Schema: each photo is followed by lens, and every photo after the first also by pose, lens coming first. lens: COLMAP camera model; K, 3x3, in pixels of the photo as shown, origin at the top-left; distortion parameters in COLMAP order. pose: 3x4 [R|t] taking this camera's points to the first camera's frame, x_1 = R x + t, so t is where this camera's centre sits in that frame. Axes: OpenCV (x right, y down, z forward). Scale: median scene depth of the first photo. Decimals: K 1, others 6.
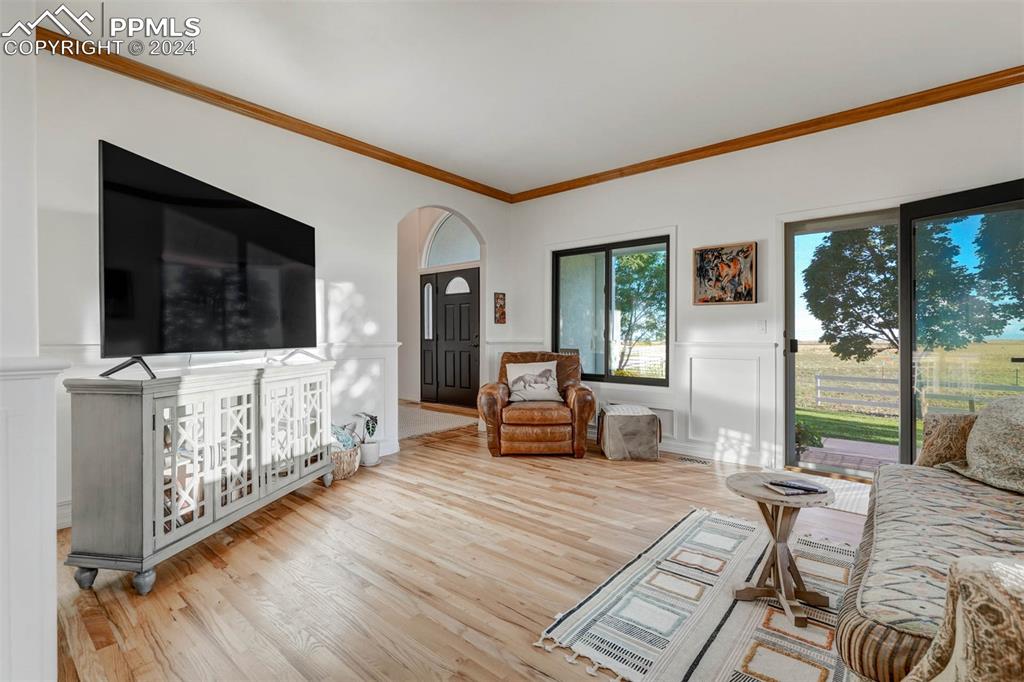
lens RADIAL K [[472.9, 0, 513.7], [0, 472.9, 335.2], [0, 0, 1]] dist [0.002177, 0.000605]
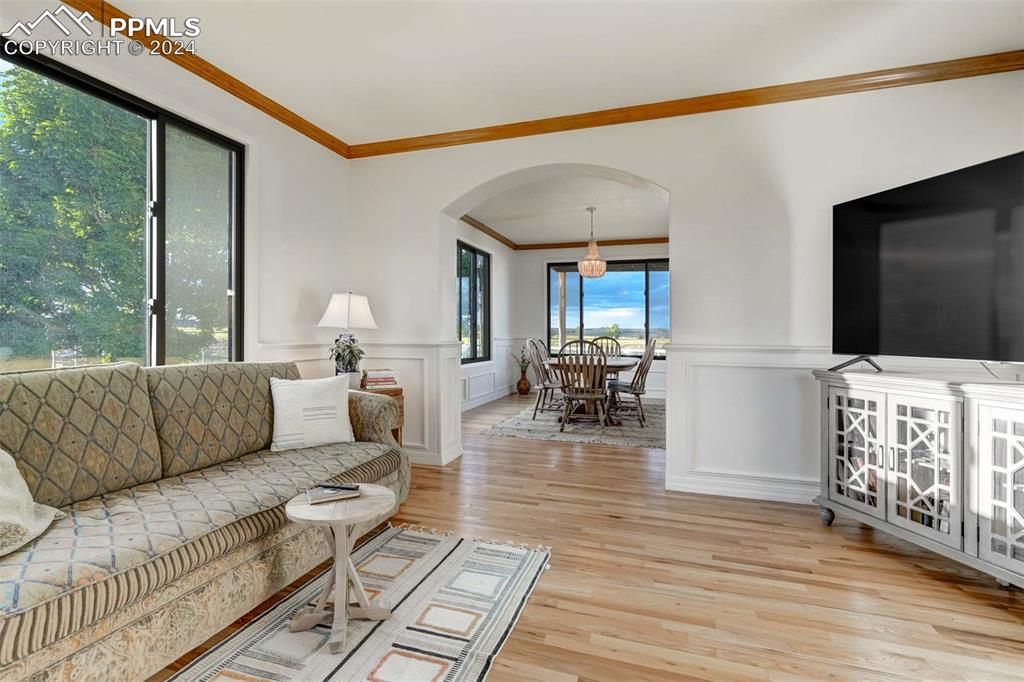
lens RADIAL K [[472.9, 0, 513.8], [0, 472.9, 337.1], [0, 0, 1]] dist [0.002177, 0.000605]
pose [[-0.929251, -0.003973, -0.369427, 0.544322], [-0.006737, 0.999958, 0.006190, -0.005540], [0.369387, 0.008241, -0.929239, 1.815202]]
